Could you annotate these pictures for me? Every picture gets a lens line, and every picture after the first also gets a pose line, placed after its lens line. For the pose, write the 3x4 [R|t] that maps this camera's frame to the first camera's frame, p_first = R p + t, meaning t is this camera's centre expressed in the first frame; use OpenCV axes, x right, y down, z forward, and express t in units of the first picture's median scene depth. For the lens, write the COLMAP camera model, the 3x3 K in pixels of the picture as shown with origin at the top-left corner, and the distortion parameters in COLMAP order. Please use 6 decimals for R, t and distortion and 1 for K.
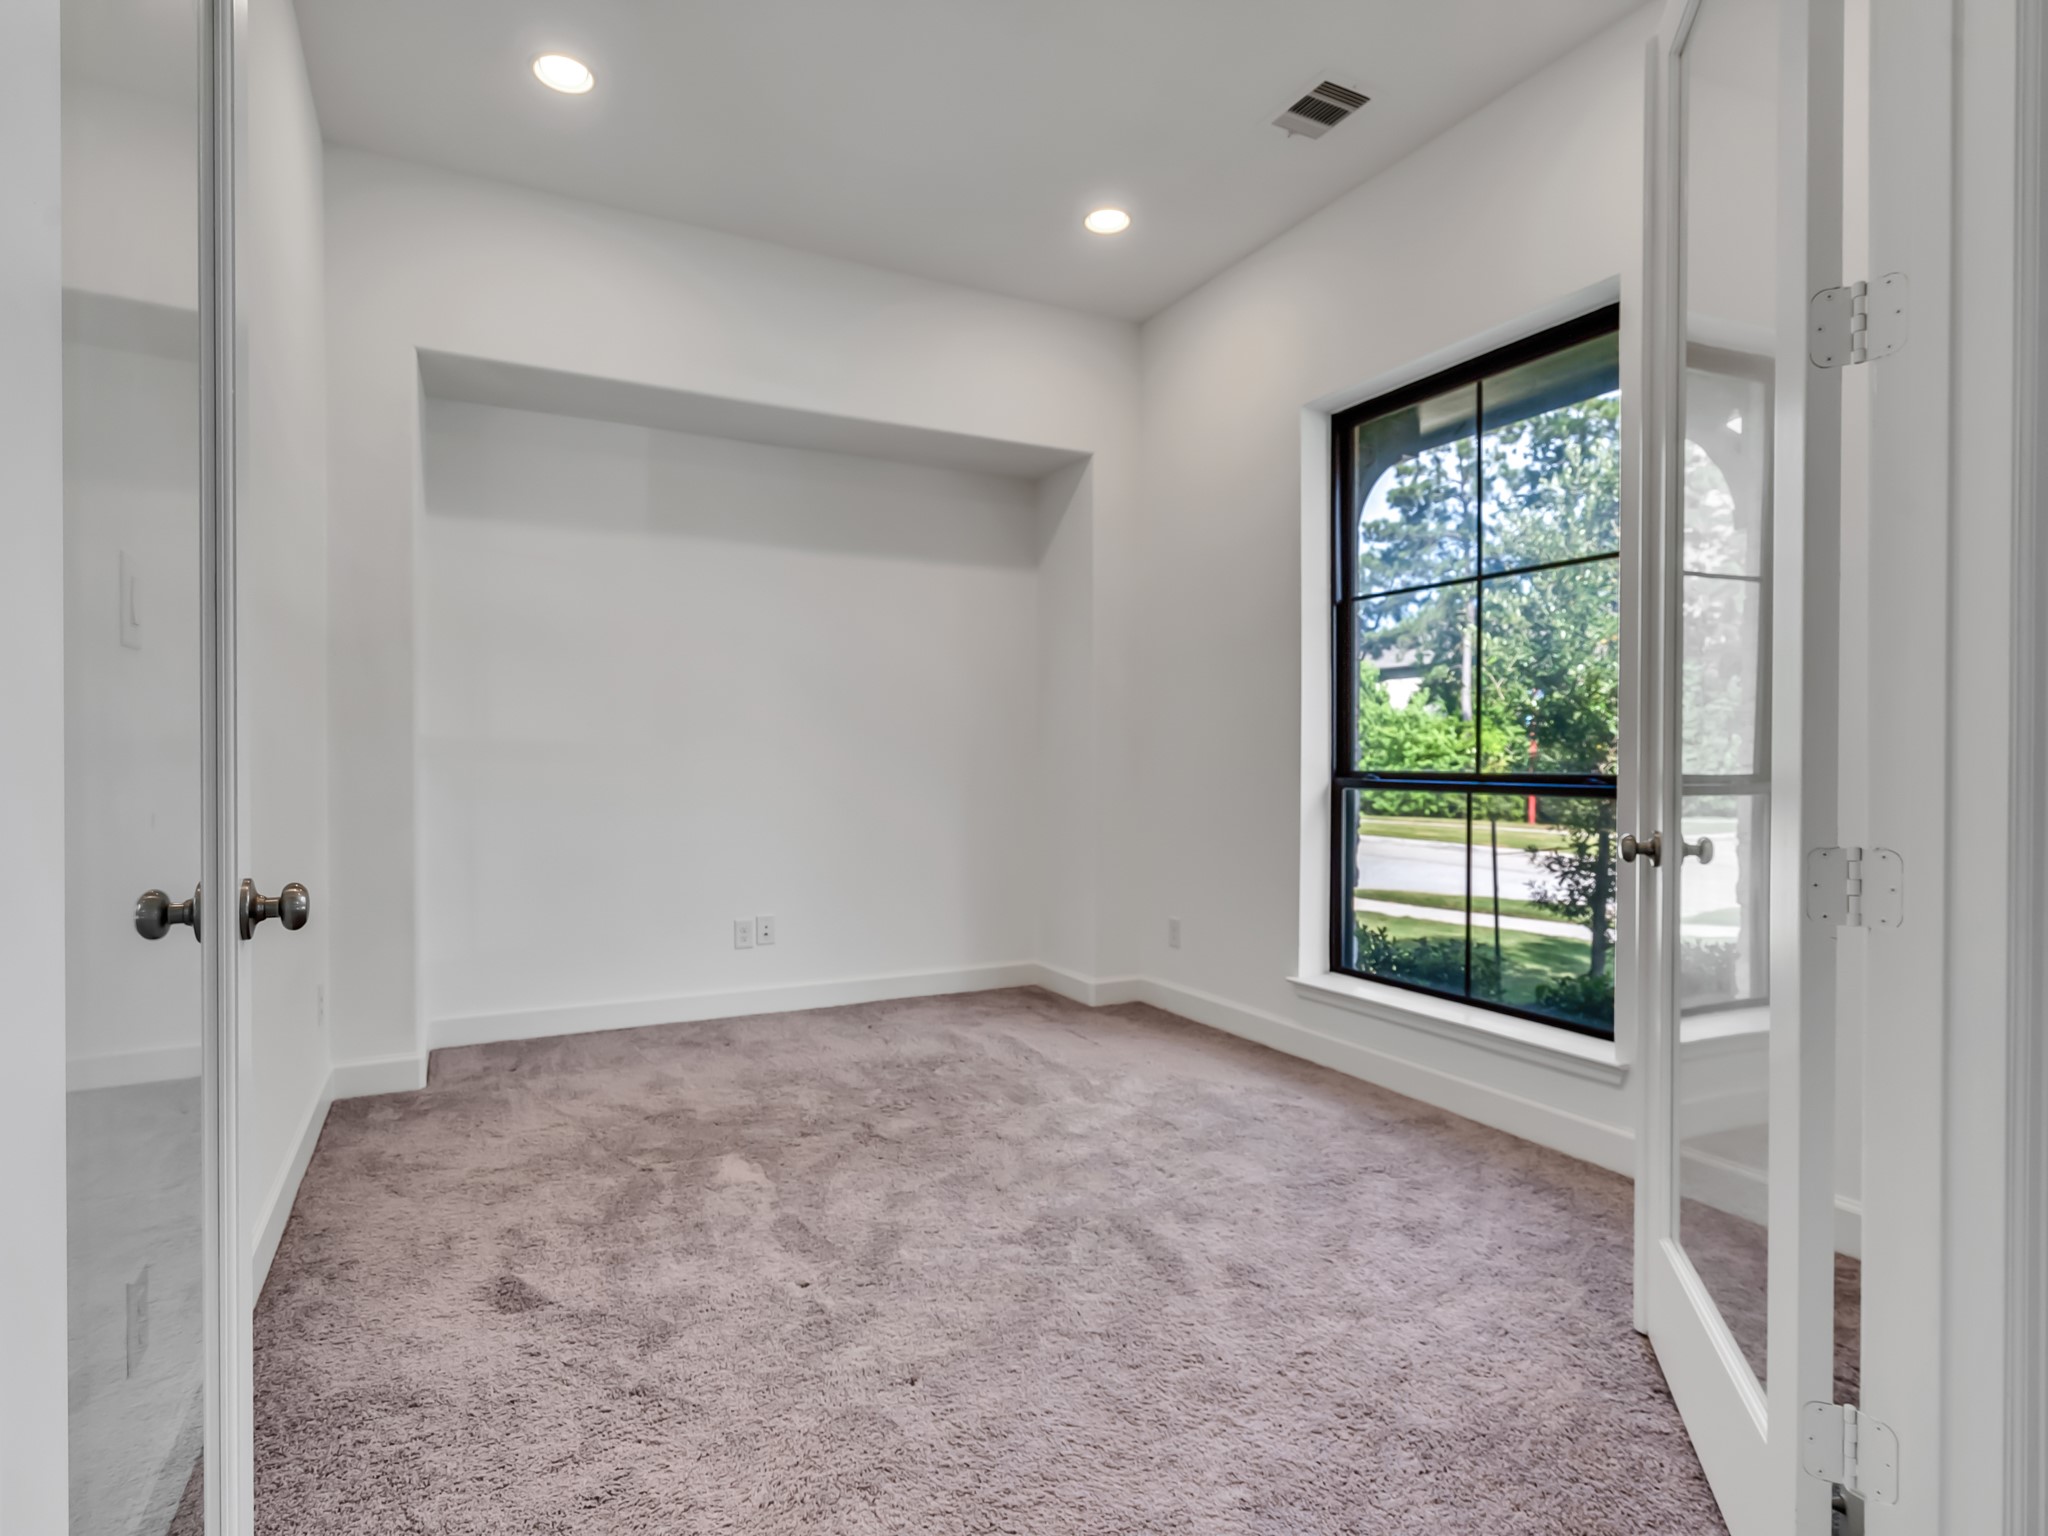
lens RADIAL K [[1039.9, 0, 1025.1], [0, 1039.9, 756.4], [0, 0, 1]] dist [-0.002455, -0.000771]
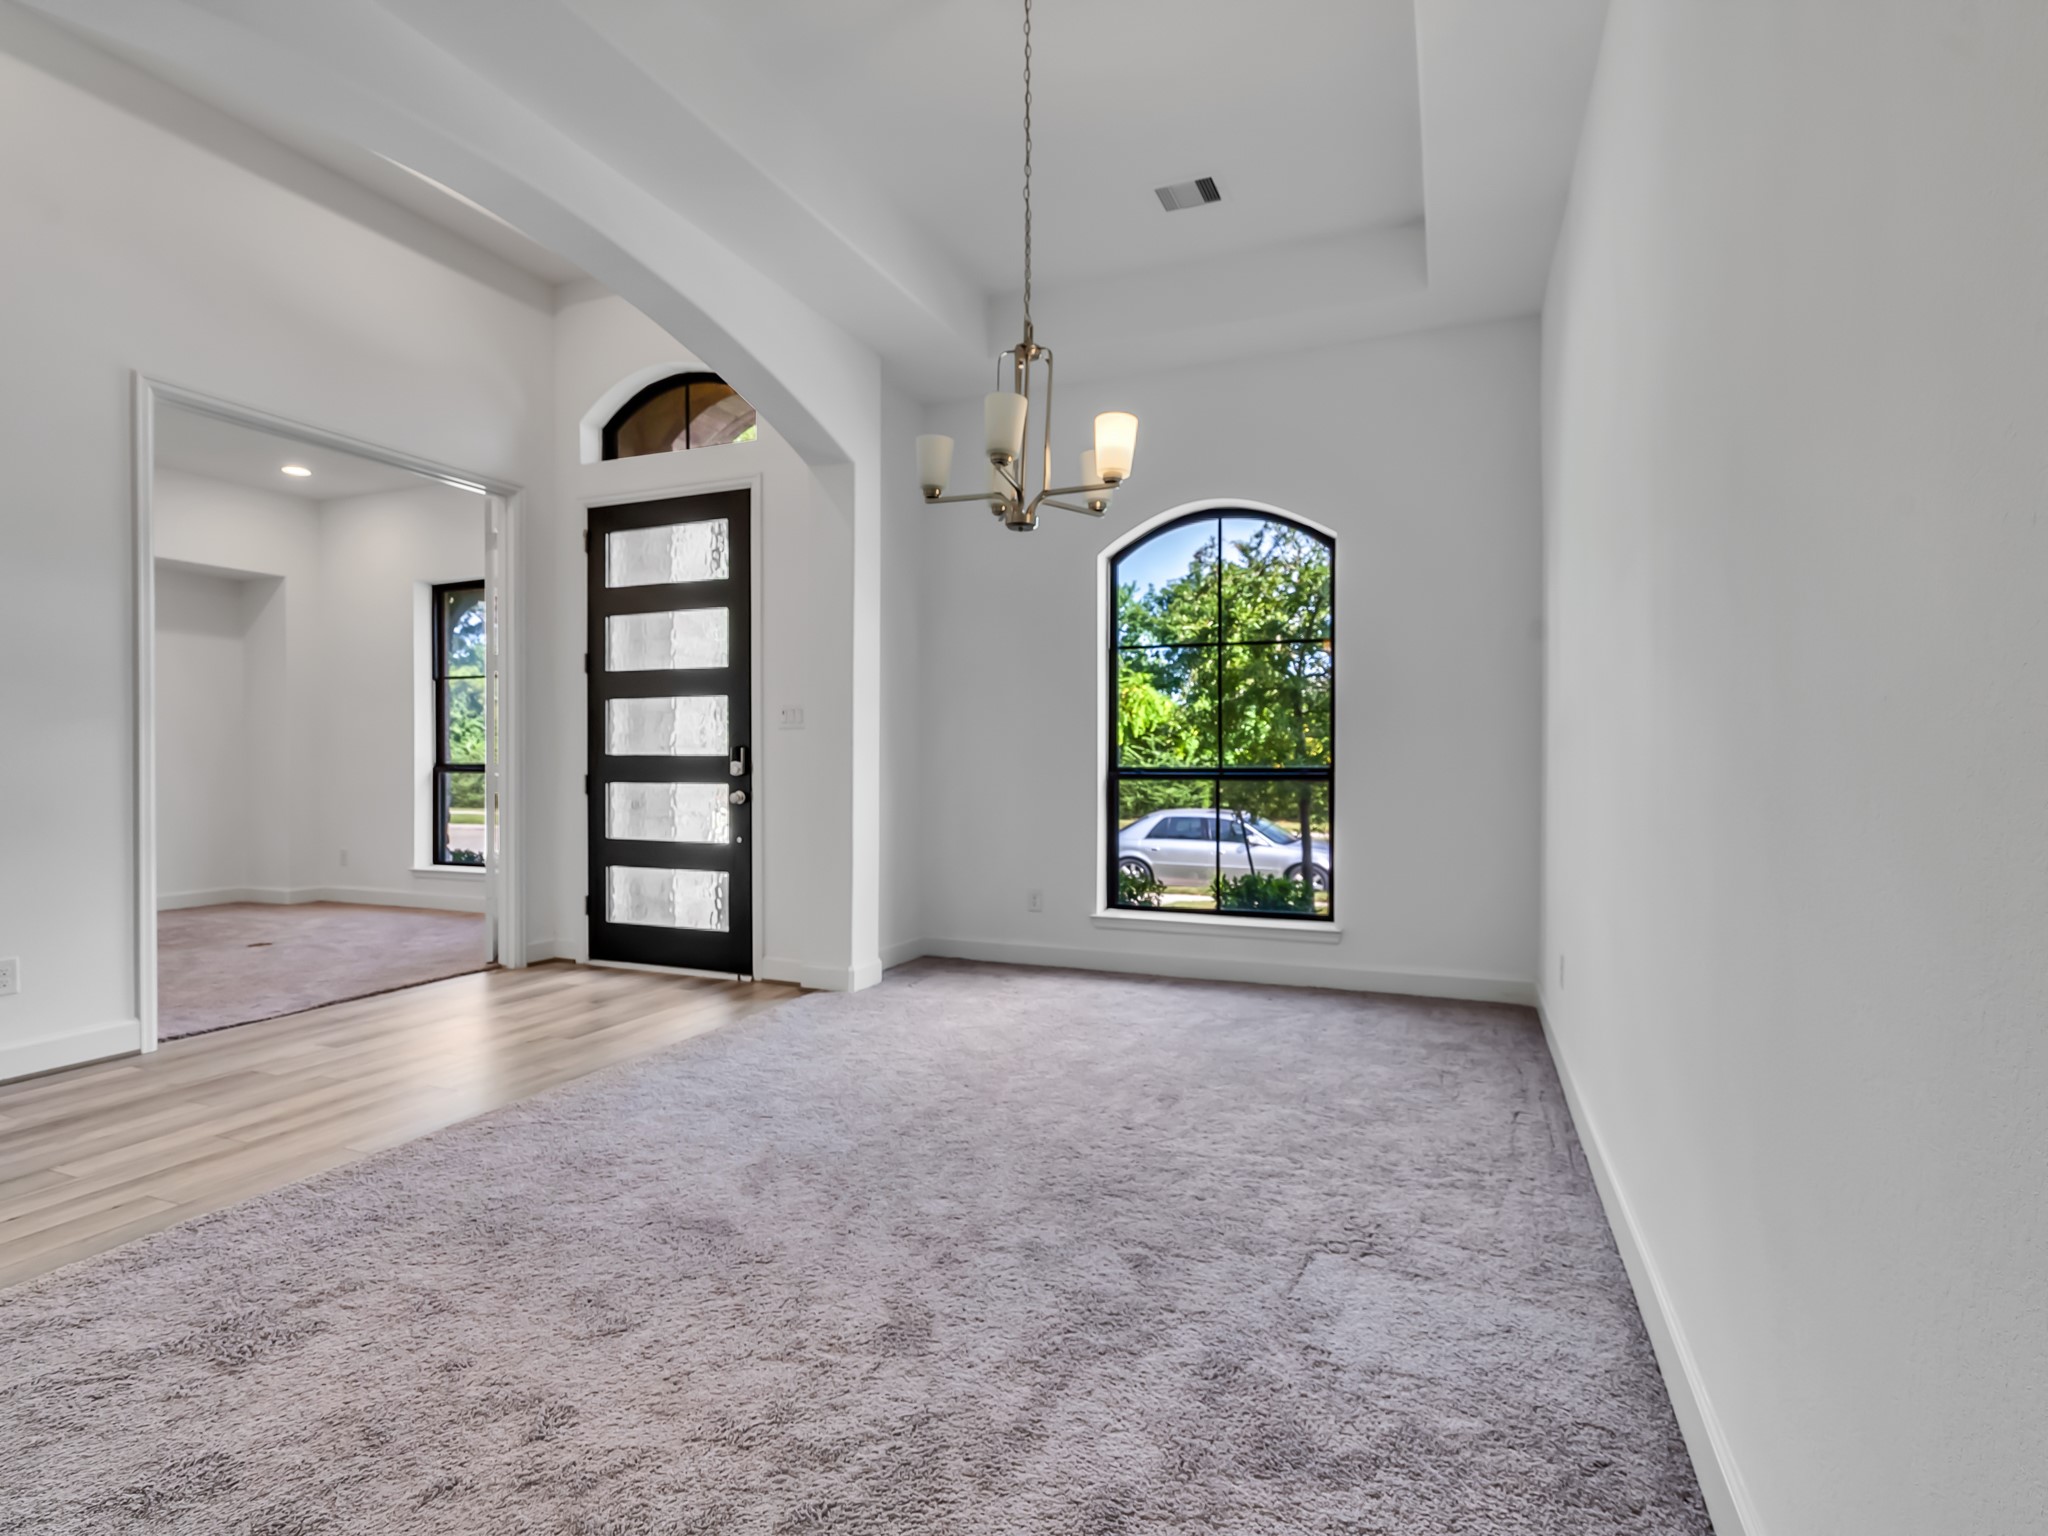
lens RADIAL K [[1039.9, 0, 1031.0], [0, 1039.9, 749.6], [0, 0, 1]] dist [-0.002455, -0.000771]
pose [[0.765868, -0.006469, 0.642965, -0.109696], [0.010725, 0.999939, -0.002715, 0.002926], [-0.642908, 0.008975, 0.765891, -1.260468]]
